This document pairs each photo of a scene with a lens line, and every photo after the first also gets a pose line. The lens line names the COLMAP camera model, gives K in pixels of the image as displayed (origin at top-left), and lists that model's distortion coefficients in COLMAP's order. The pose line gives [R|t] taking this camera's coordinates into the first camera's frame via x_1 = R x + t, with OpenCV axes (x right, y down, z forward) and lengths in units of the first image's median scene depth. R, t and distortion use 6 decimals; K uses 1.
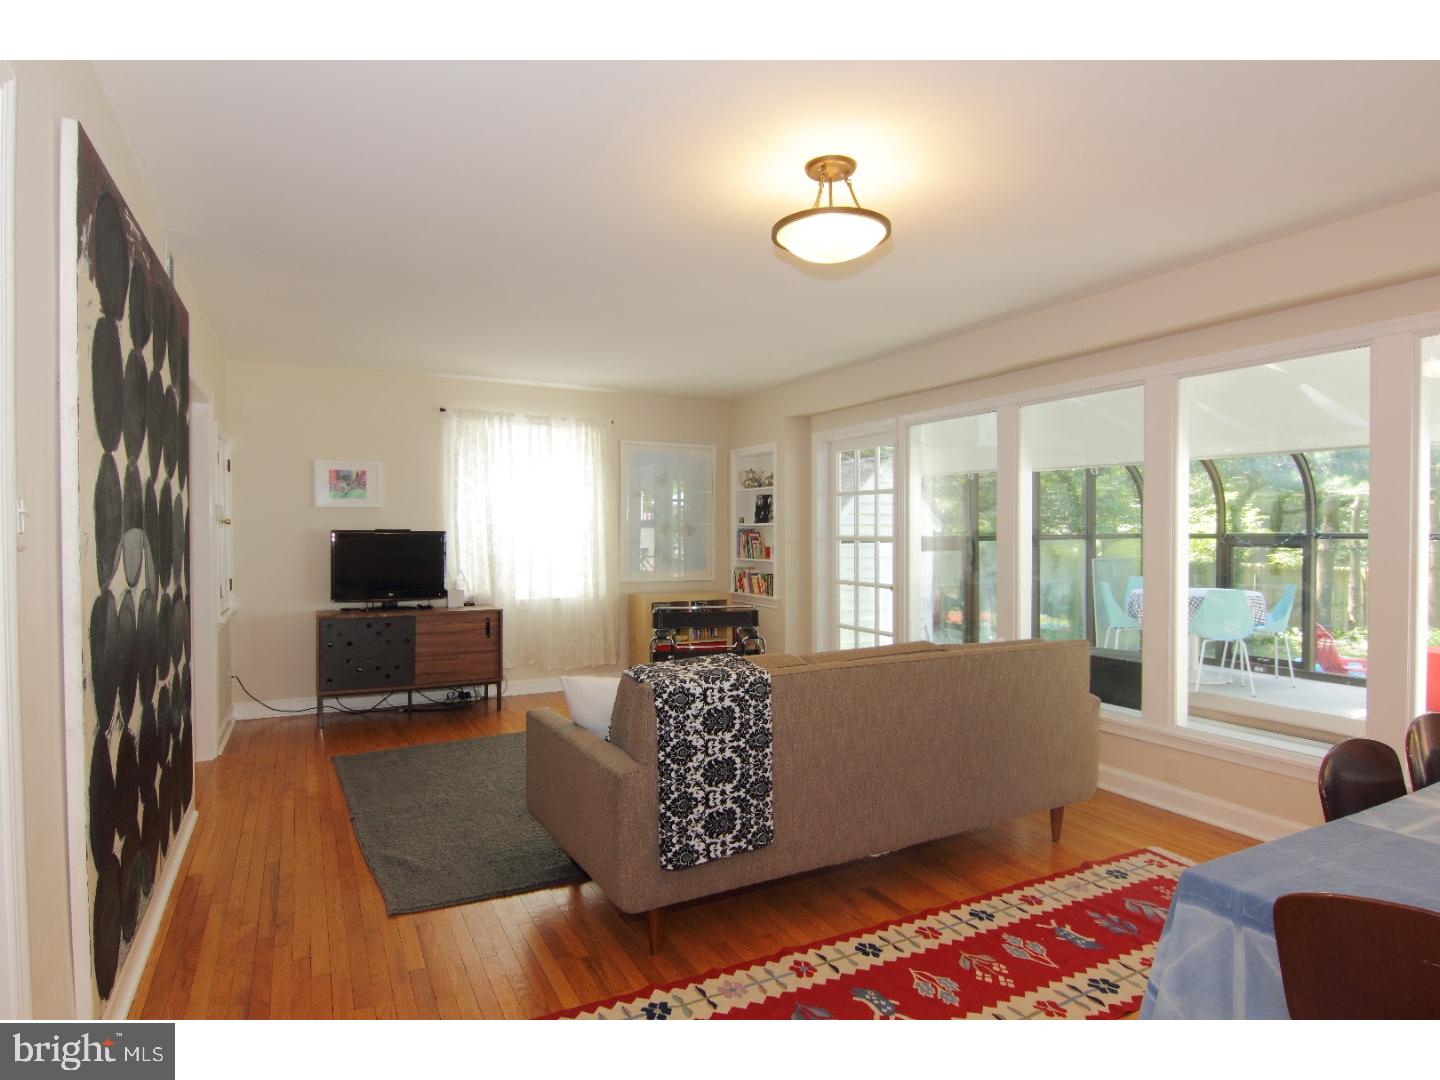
lens RADIAL K [[808.8, 0, 720.0], [0, 808.8, 540.0], [0, 0, 1]] dist [0.025832, -0.030467]
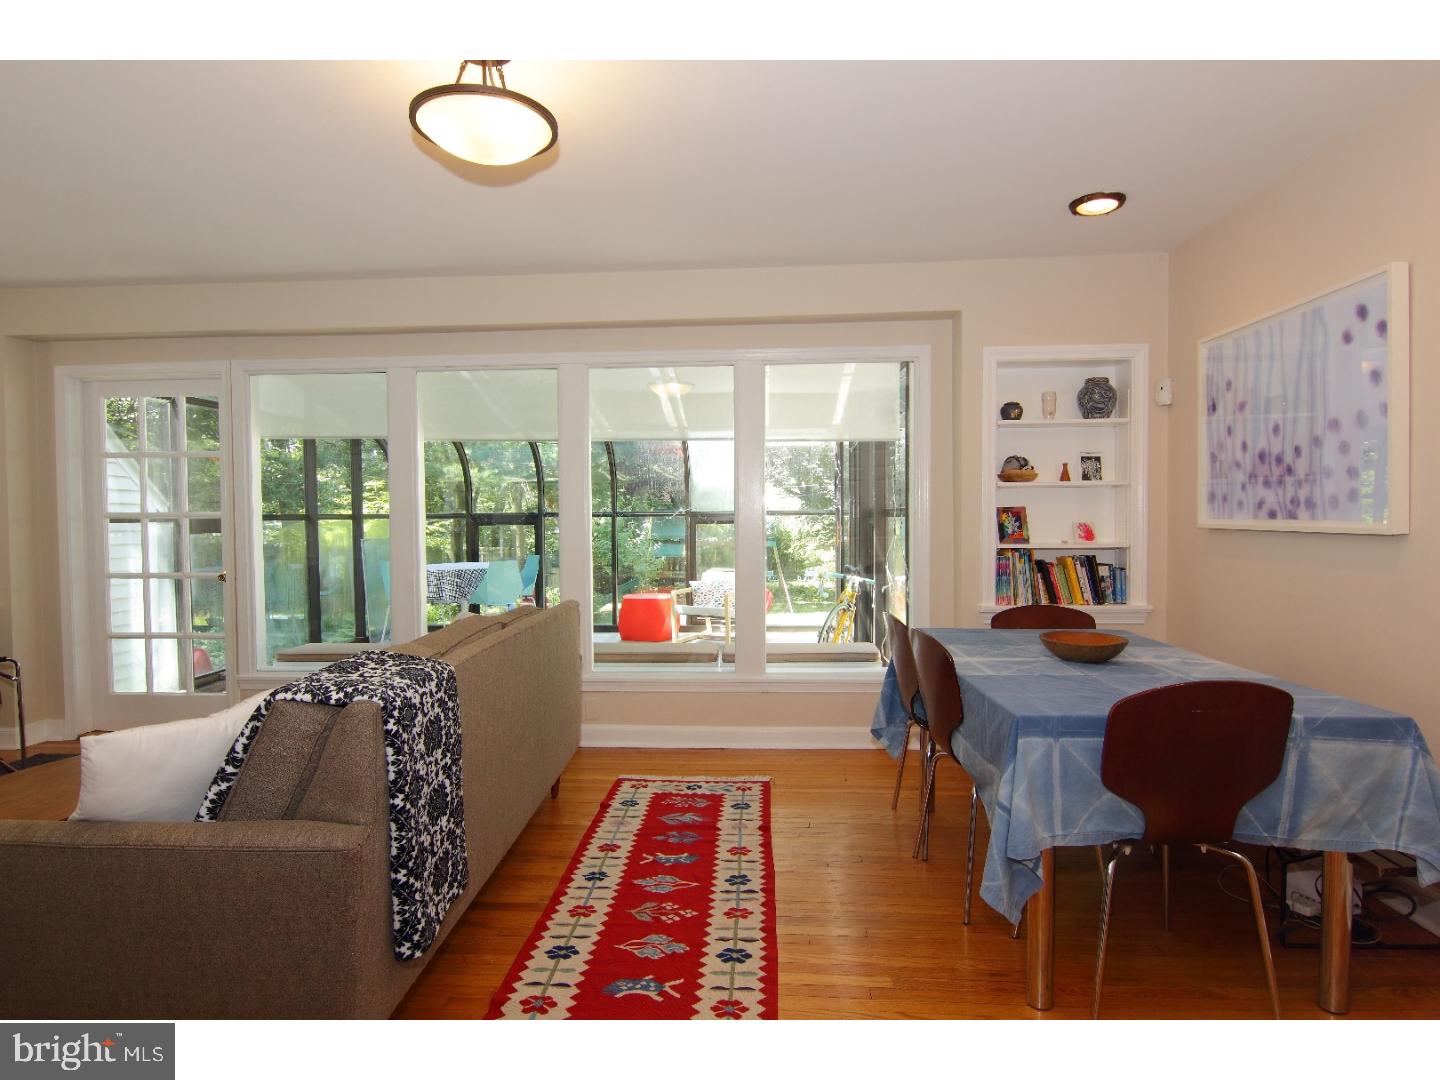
lens RADIAL K [[808.8, 0, 720.0], [0, 808.8, 540.0], [0, 0, 1]] dist [0.025832, -0.030467]
pose [[0.522000, -0.027406, 0.852505, -0.481774], [0.017295, 0.999618, 0.021545, 0.033862], [-0.852770, 0.003498, 0.522275, 0.386103]]
